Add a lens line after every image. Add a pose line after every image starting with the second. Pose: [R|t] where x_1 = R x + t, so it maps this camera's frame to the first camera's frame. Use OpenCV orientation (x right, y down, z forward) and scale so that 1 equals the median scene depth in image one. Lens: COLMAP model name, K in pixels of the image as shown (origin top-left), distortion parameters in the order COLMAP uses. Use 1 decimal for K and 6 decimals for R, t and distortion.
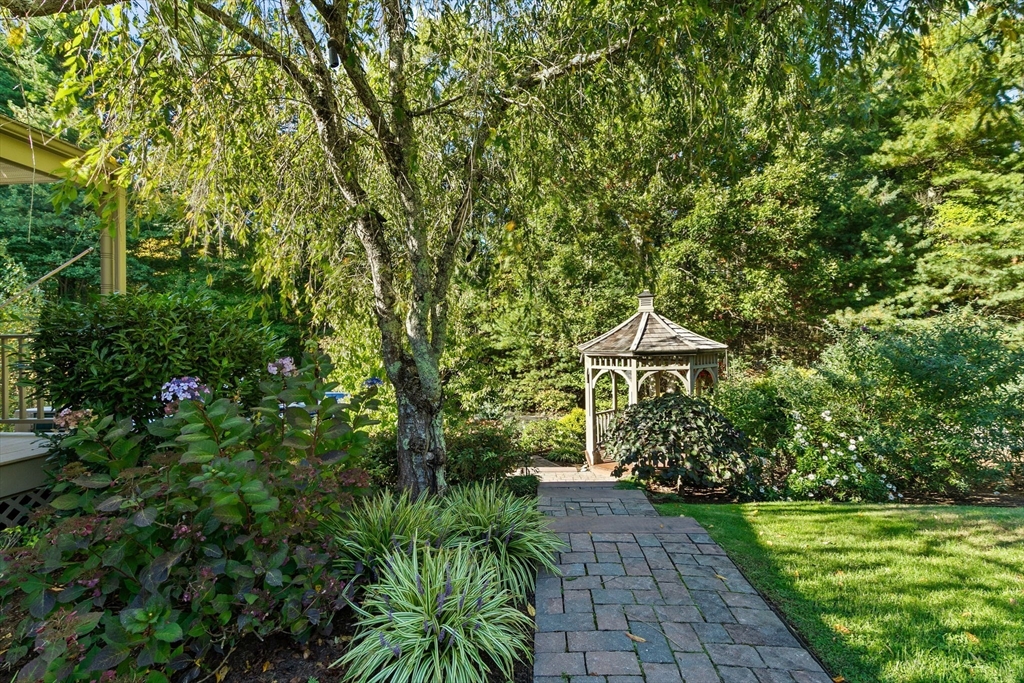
lens RADIAL K [[457.8, 0, 511.3], [0, 457.8, 342.0], [0, 0, 1]] dist [0.002133, -0.000407]
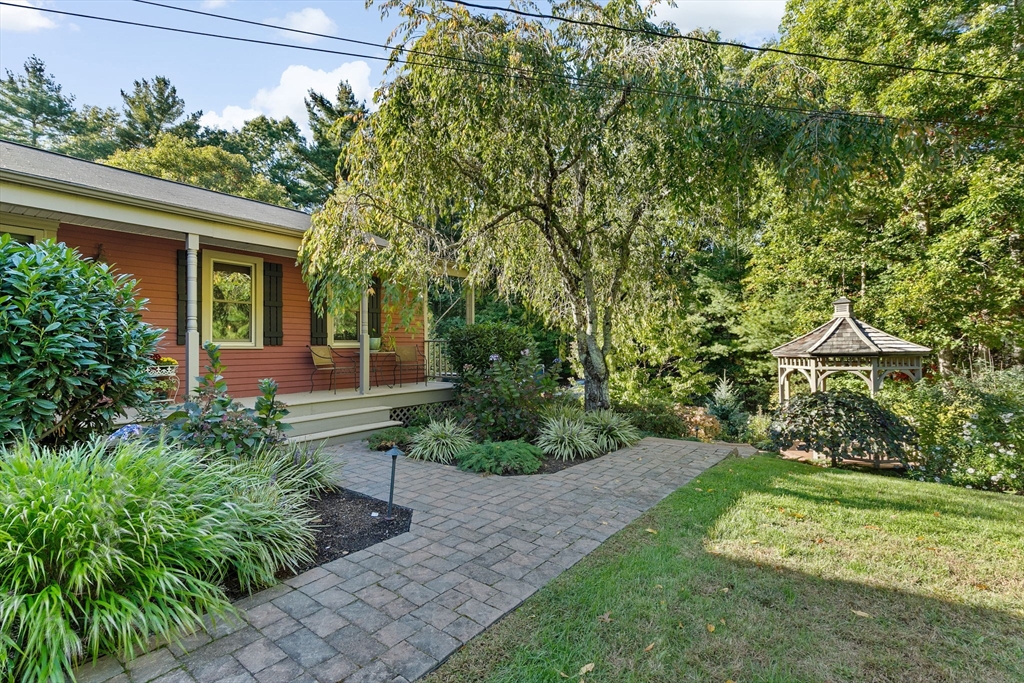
lens RADIAL K [[457.8, 0, 511.8], [0, 457.8, 343.4], [0, 0, 1]] dist [0.002133, -0.000407]
pose [[0.833636, 0.003698, -0.552302, 0.260775], [-0.004005, 0.999992, 0.000651, -0.001290], [0.552300, 0.001669, 0.833644, -0.363622]]
